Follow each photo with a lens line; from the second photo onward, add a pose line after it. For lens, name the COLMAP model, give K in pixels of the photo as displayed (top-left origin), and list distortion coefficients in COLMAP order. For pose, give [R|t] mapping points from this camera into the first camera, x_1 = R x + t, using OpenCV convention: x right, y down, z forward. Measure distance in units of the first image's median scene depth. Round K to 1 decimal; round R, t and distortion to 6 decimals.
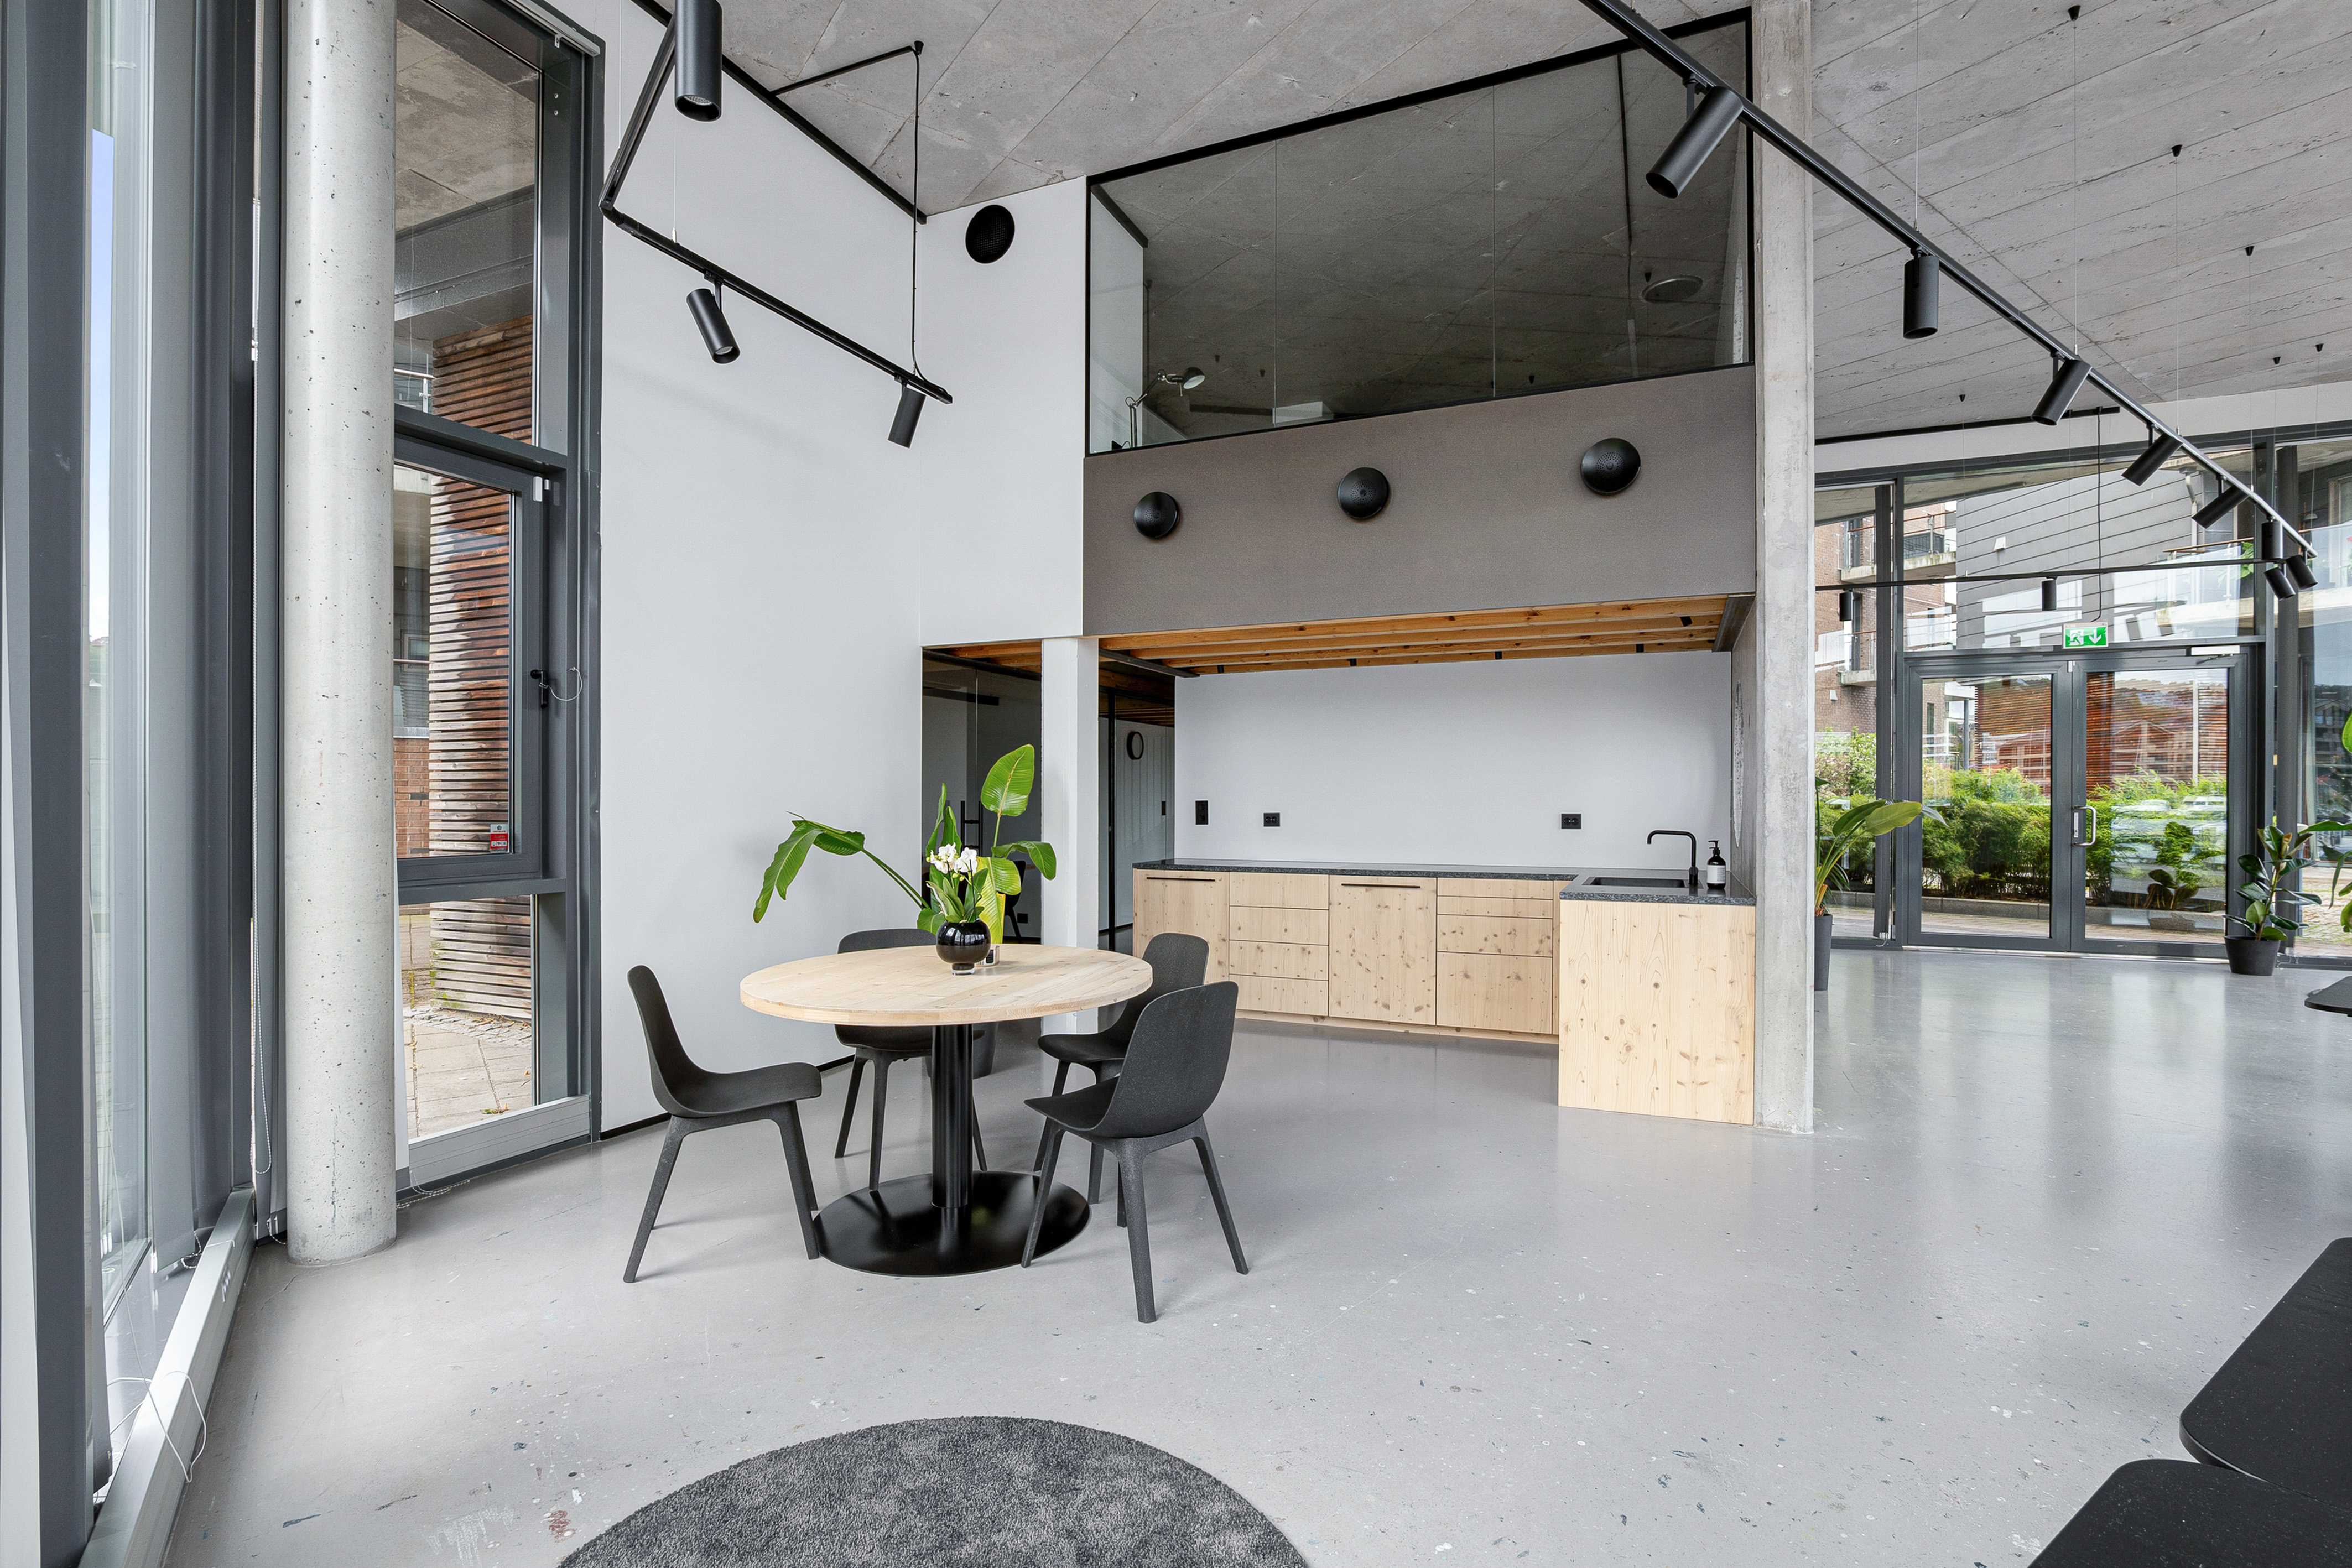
lens RADIAL K [[1090.7, 0, 1190.4], [0, 1090.7, 806.1], [0, 0, 1]] dist [-0.018600, 0.004828]
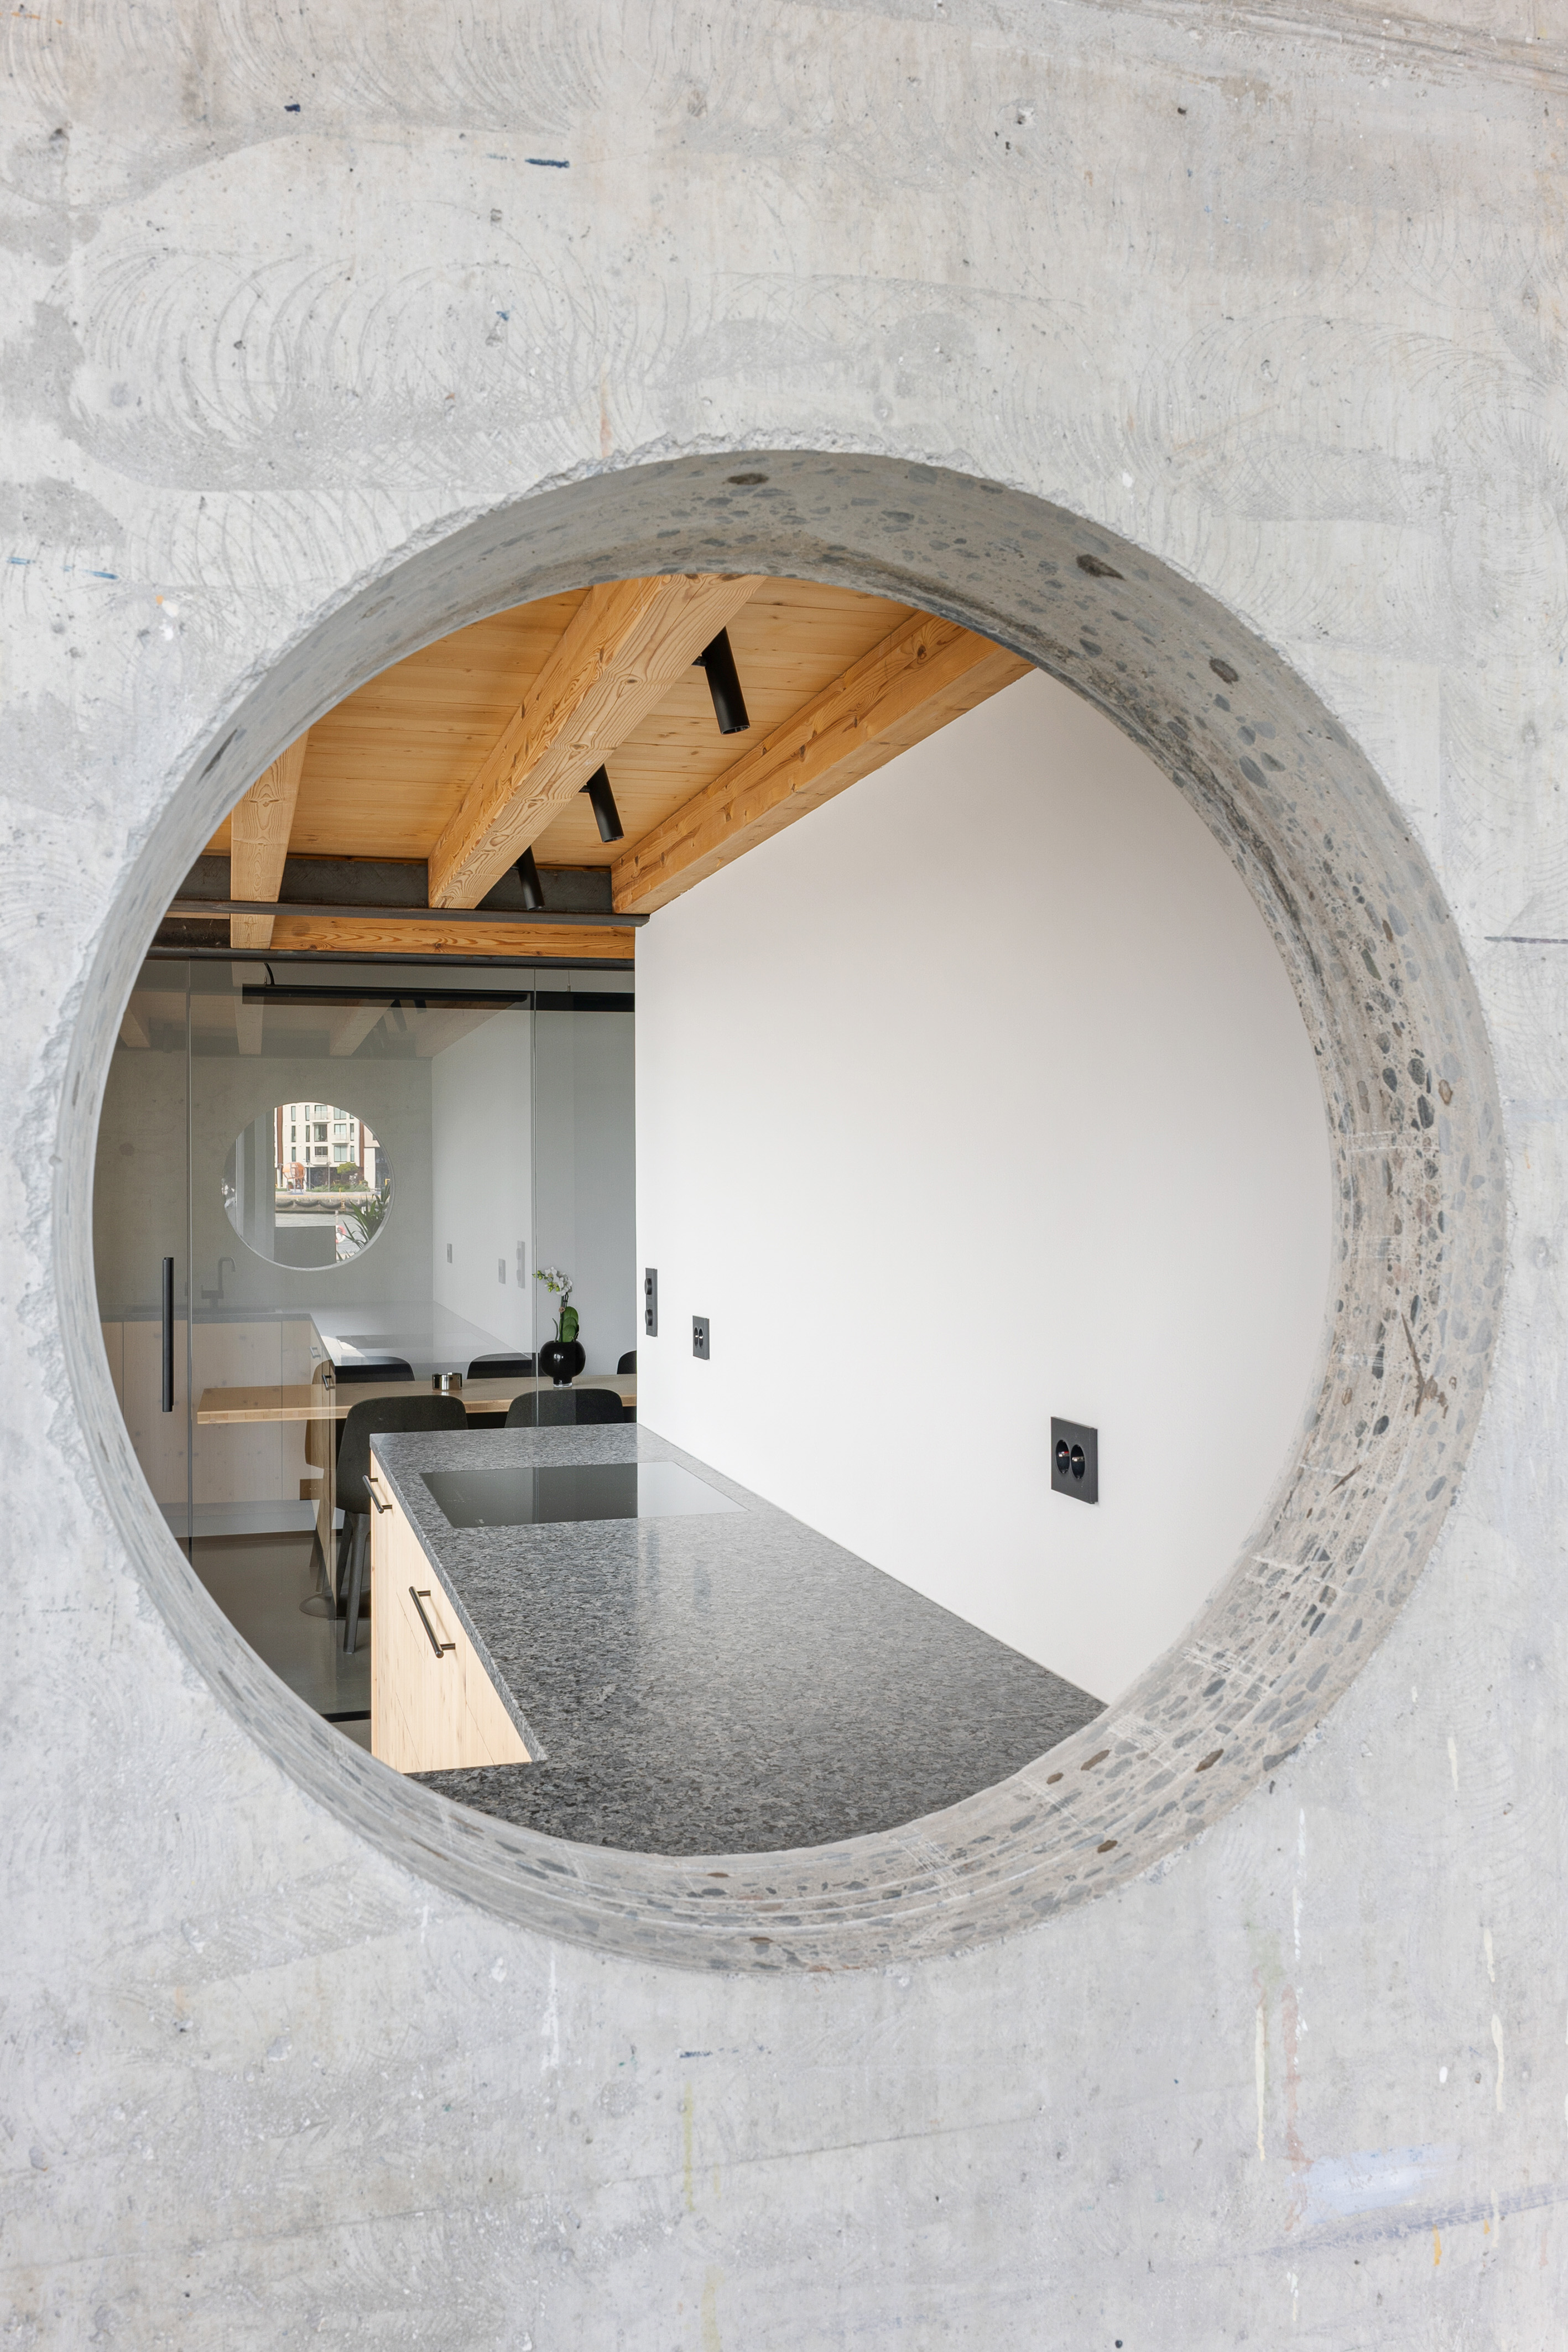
lens RADIAL K [[1899.8, 0, 805.3], [0, 1899.8, 1191.7], [0, 0, 1]] dist [0.036786, -0.069284]
pose [[0.653588, 0.004839, -0.756835, 0.683017], [-0.001575, 0.999986, 0.005033, -0.043166], [0.756849, -0.002098, 0.653587, 0.857071]]
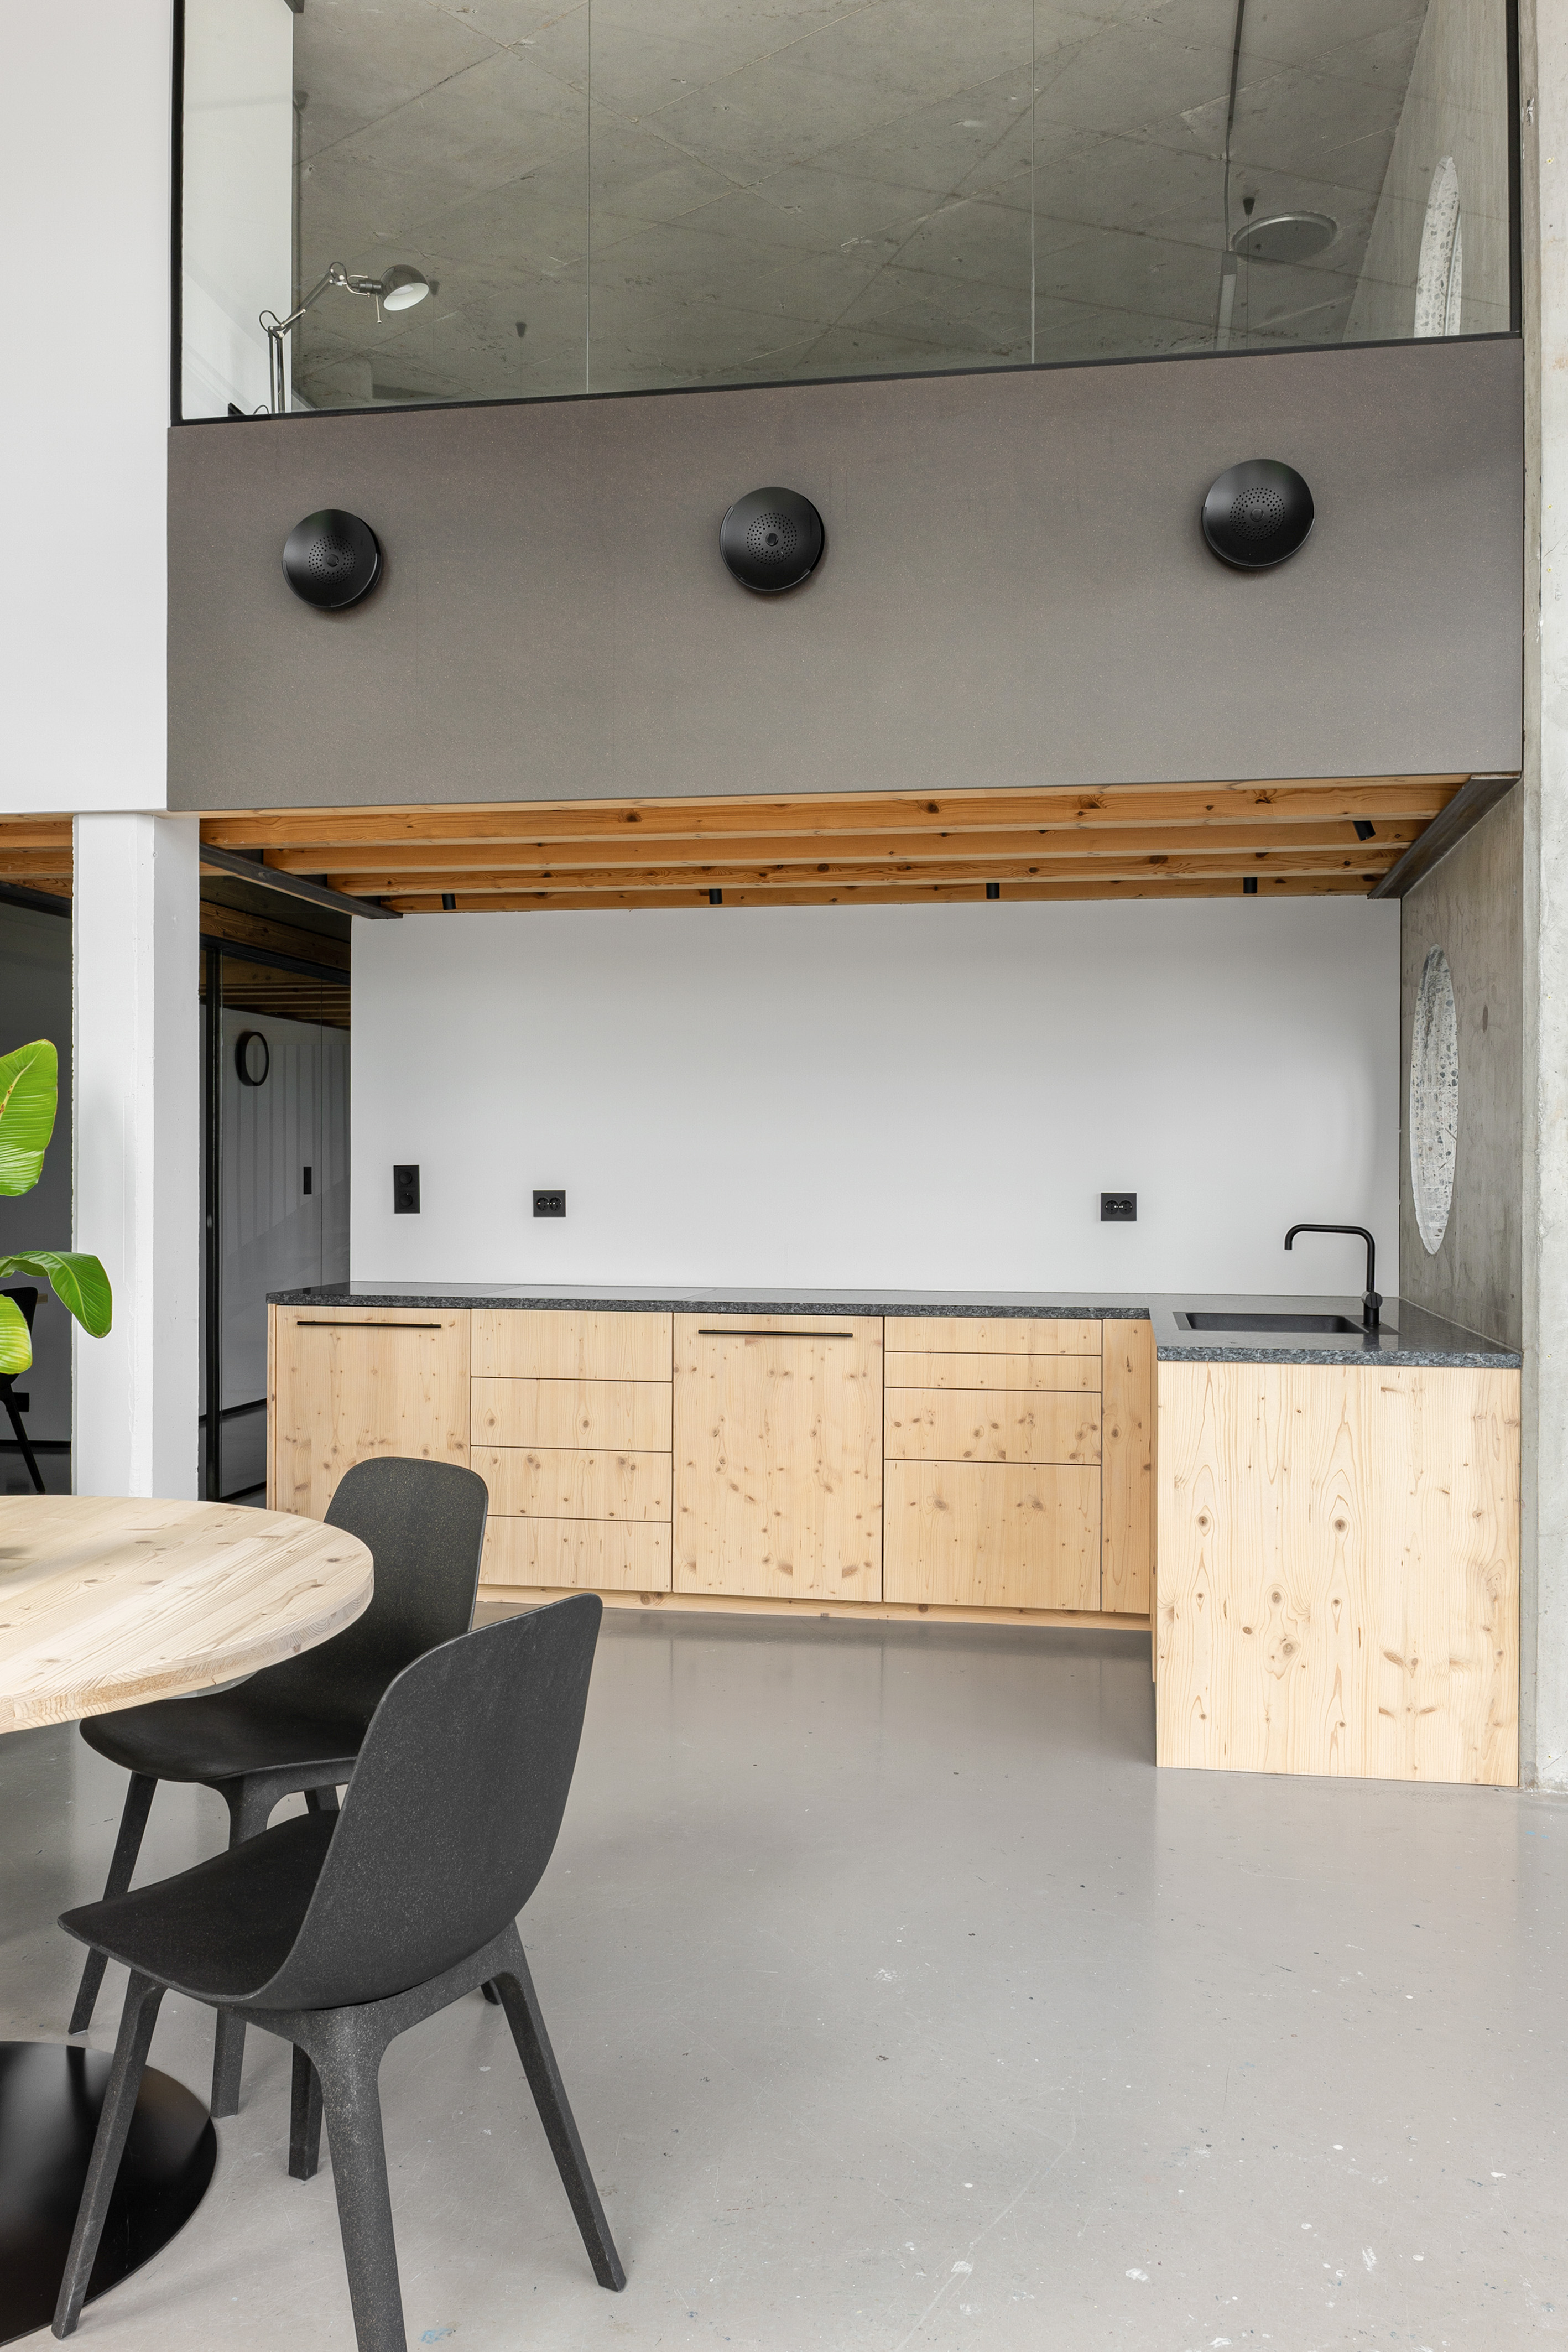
lens RADIAL K [[1899.8, 0, 792.9], [0, 1899.8, 1180.6], [0, 0, 1]] dist [0.036786, -0.069284]
pose [[0.971309, 0.001447, 0.237817, -0.033807], [-0.001824, 0.999997, 0.001365, 0.000286], [-0.237815, -0.001759, 0.971309, 0.149708]]
